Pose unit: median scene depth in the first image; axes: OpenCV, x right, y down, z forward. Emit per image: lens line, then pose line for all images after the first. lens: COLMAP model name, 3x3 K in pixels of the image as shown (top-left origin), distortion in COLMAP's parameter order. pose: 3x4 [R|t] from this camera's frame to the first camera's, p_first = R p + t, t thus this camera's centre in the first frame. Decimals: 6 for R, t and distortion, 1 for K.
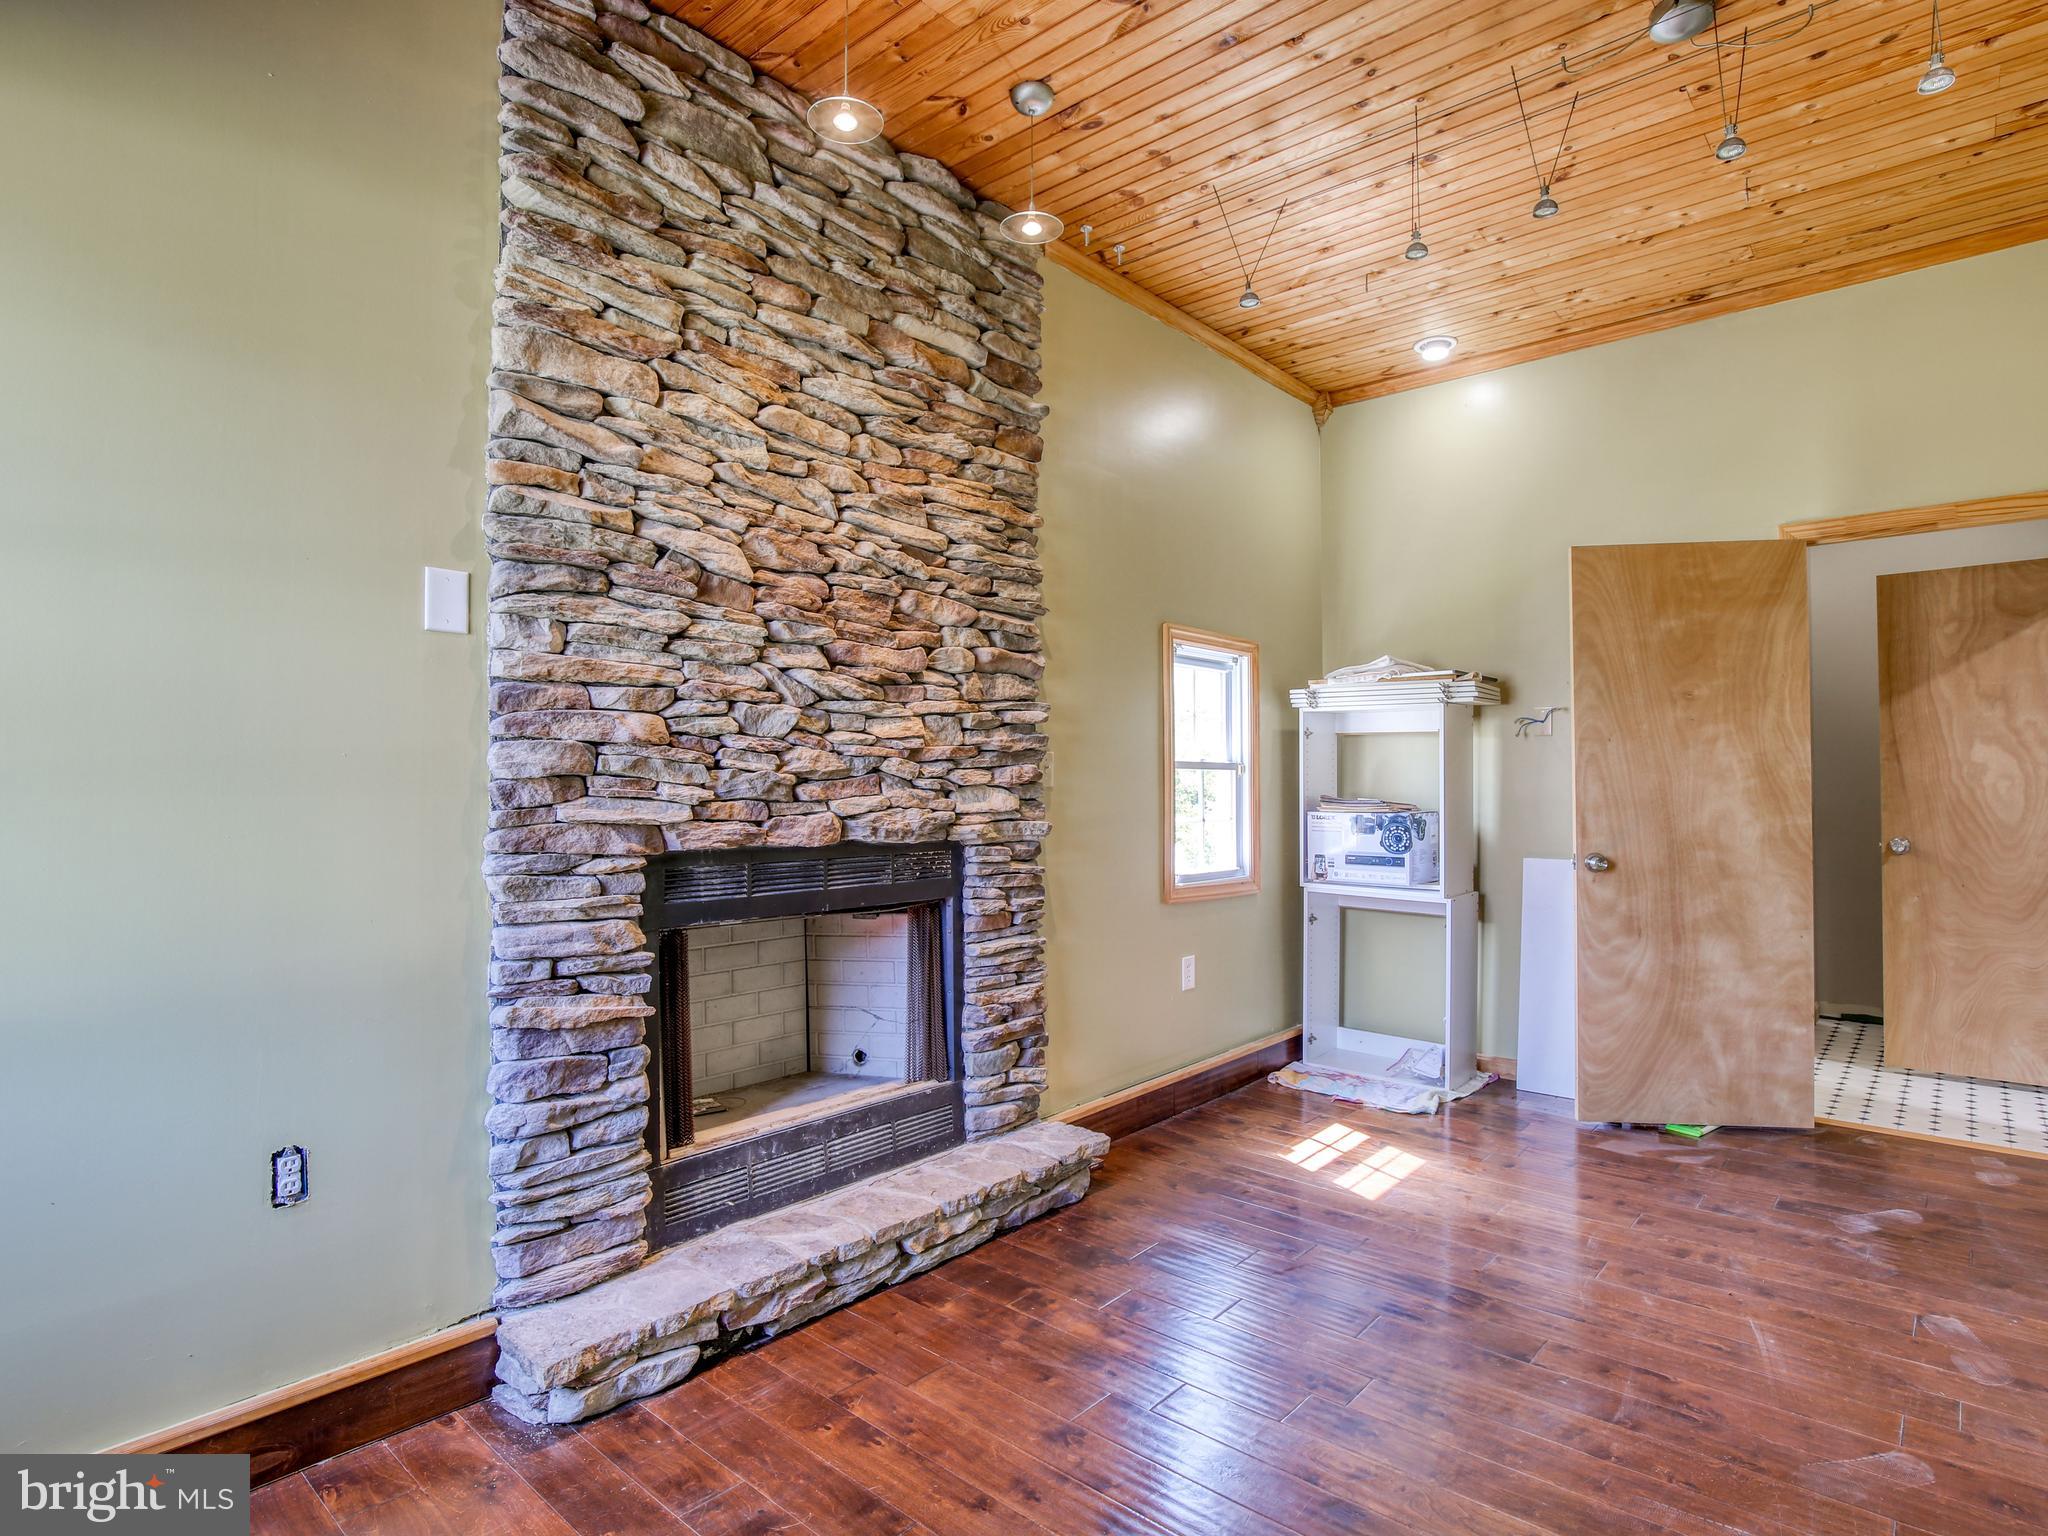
lens RADIAL K [[1081.4, 0, 1072.6], [0, 1081.4, 775.5], [0, 0, 1]] dist [-0.026197, 0.000001]
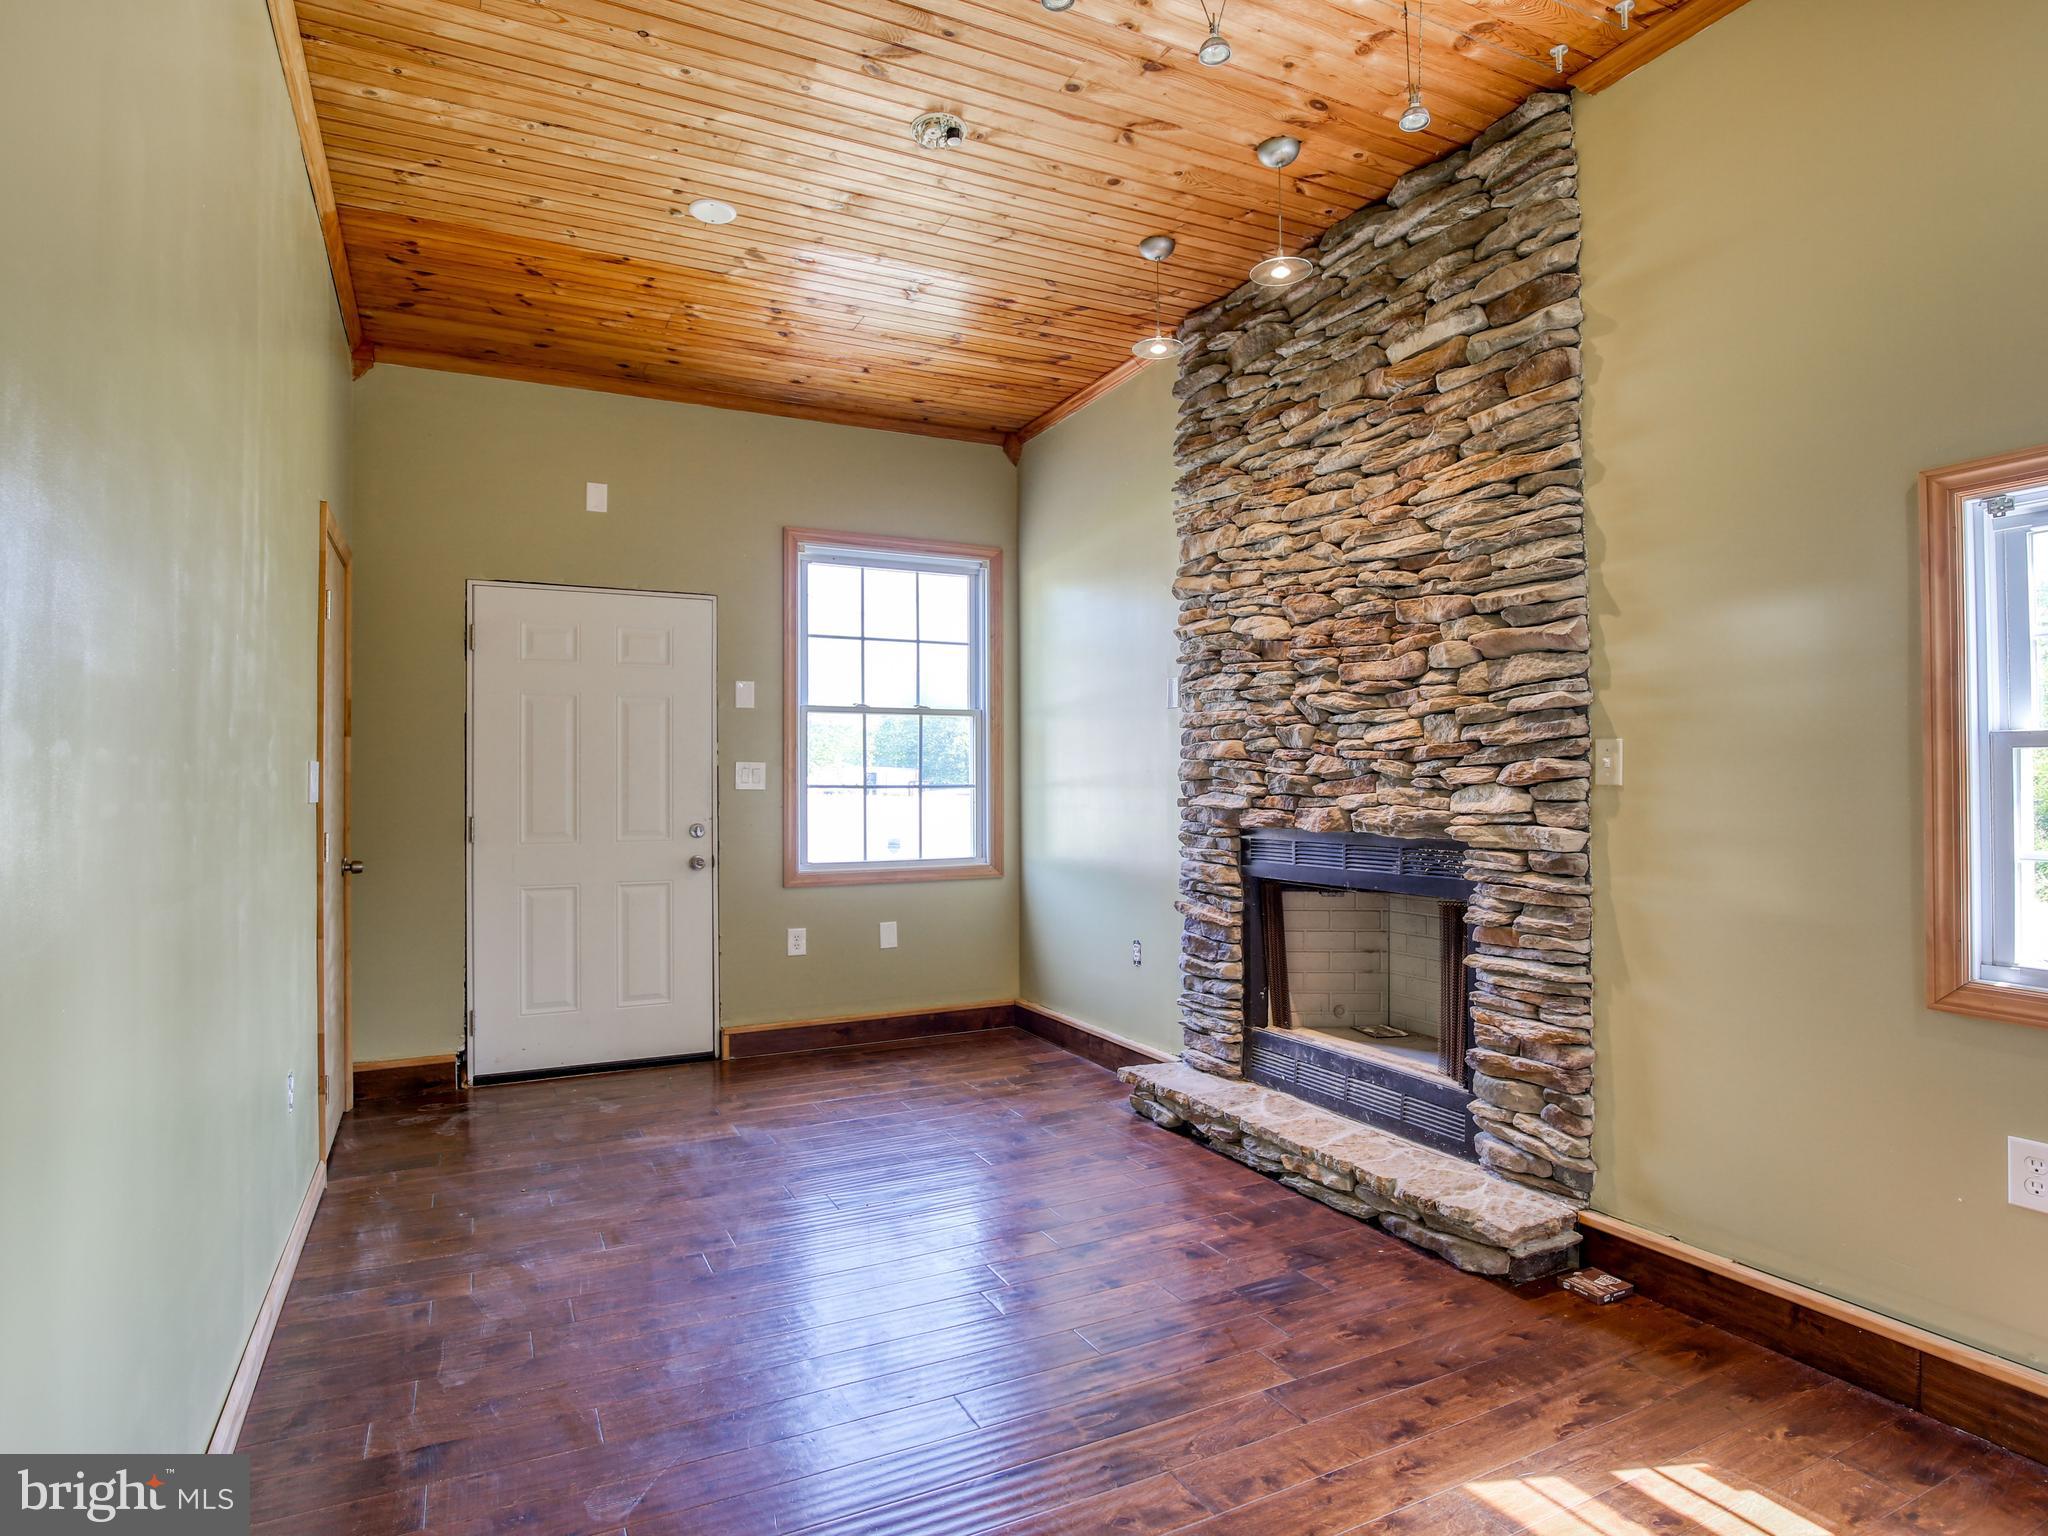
lens RADIAL K [[1081.4, 0, 1072.6], [0, 1081.4, 775.5], [0, 0, 1]] dist [-0.026197, 0.000001]
pose [[-0.348461, -0.001520, -0.937322, 1.006763], [0.017598, 0.999812, -0.008164, 0.003882], [0.937158, -0.019340, -0.348369, 1.118221]]
